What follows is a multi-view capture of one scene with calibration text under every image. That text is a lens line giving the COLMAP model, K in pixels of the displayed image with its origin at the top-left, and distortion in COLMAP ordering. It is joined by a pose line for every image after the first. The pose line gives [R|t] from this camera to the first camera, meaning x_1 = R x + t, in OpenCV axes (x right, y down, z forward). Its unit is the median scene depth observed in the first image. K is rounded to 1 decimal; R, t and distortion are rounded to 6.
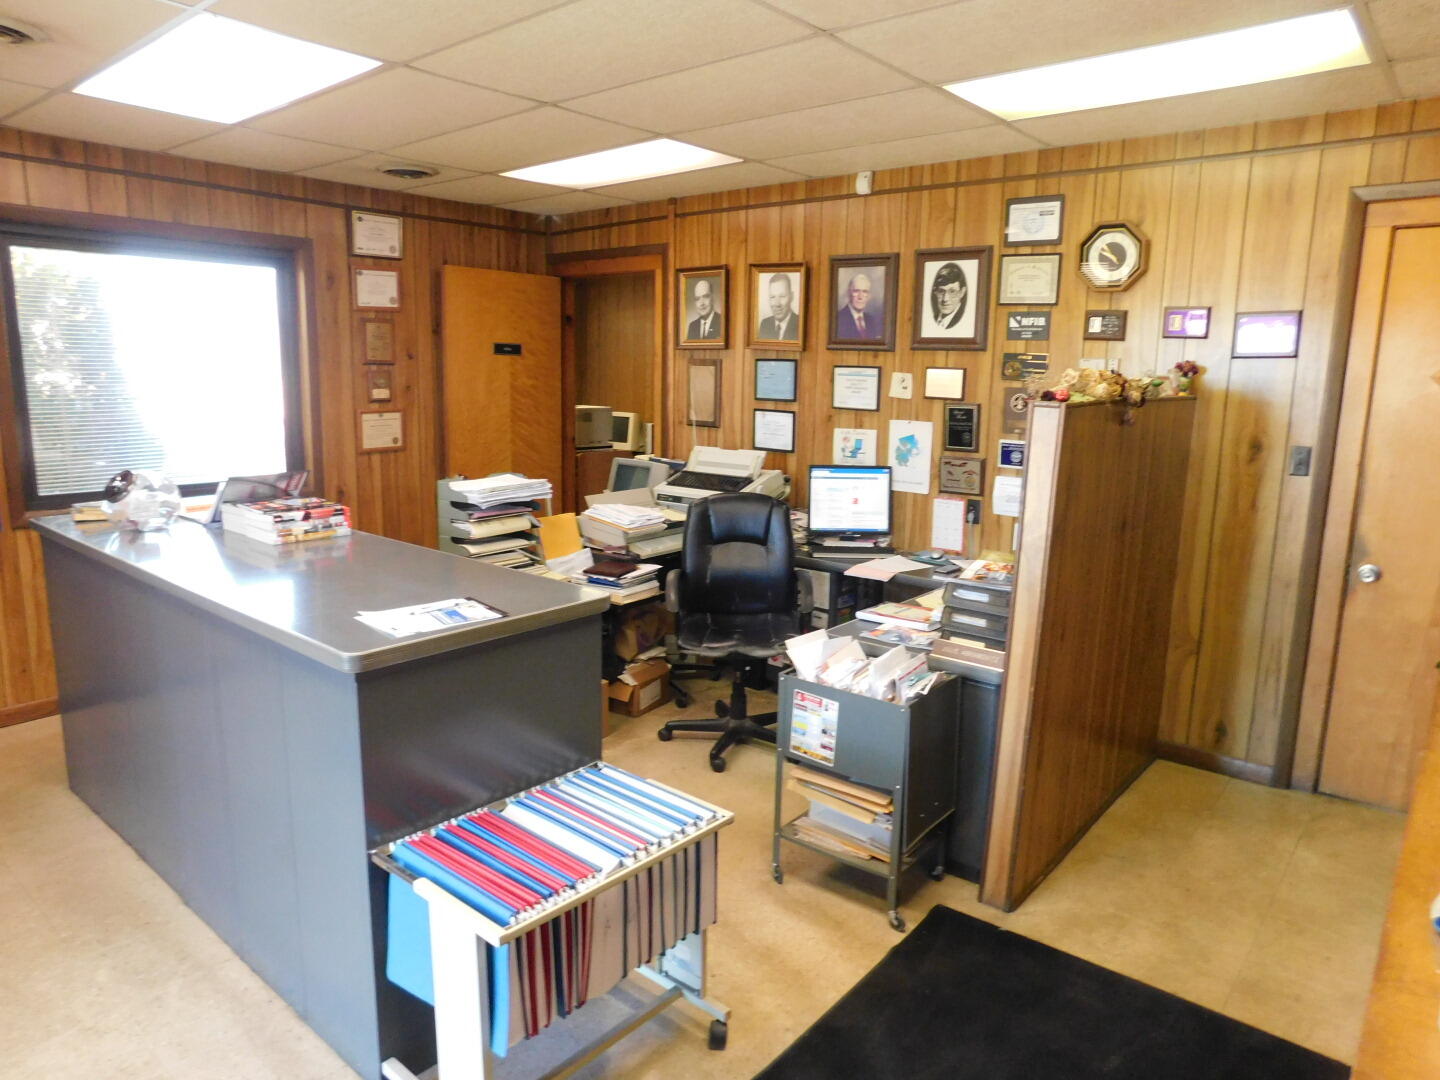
lens RADIAL K [[941.0, 0, 715.1], [0, 941.0, 539.1], [0, 0, 1]] dist [-0.041291, 0.021063]
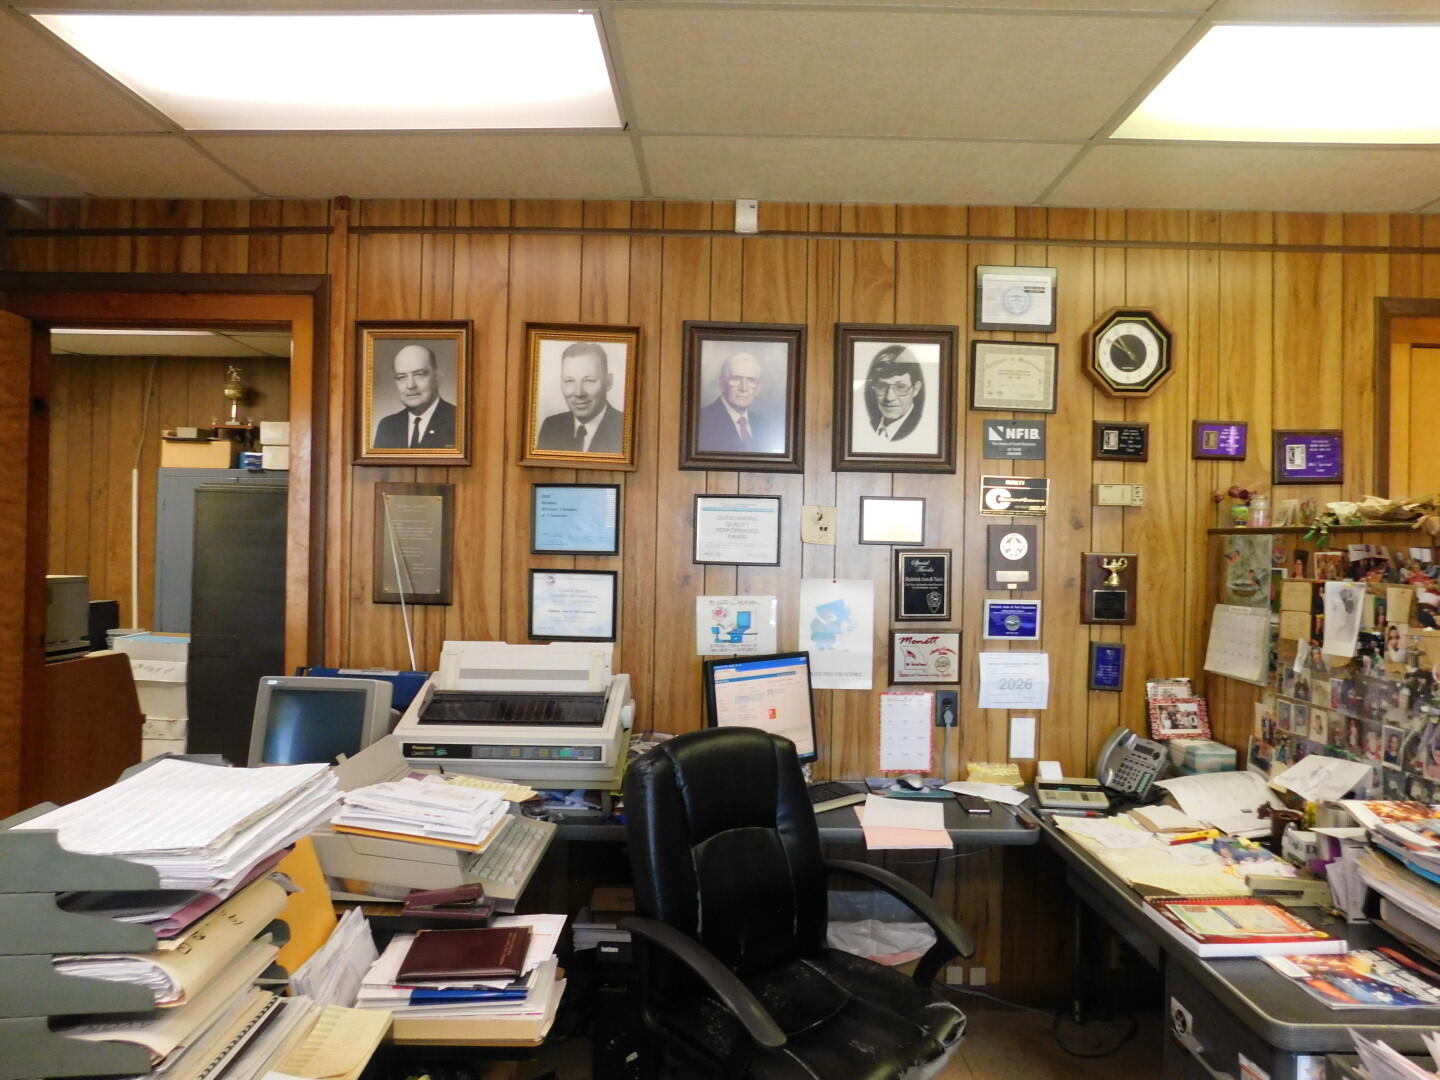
lens RADIAL K [[941.0, 0, 722.5], [0, 941.0, 540.8], [0, 0, 1]] dist [-0.041291, 0.021063]
pose [[0.761361, -0.002980, 0.648322, -0.270118], [0.117432, 0.984083, -0.133384, -0.073876], [-0.637605, 0.177687, 0.749592, 0.555441]]
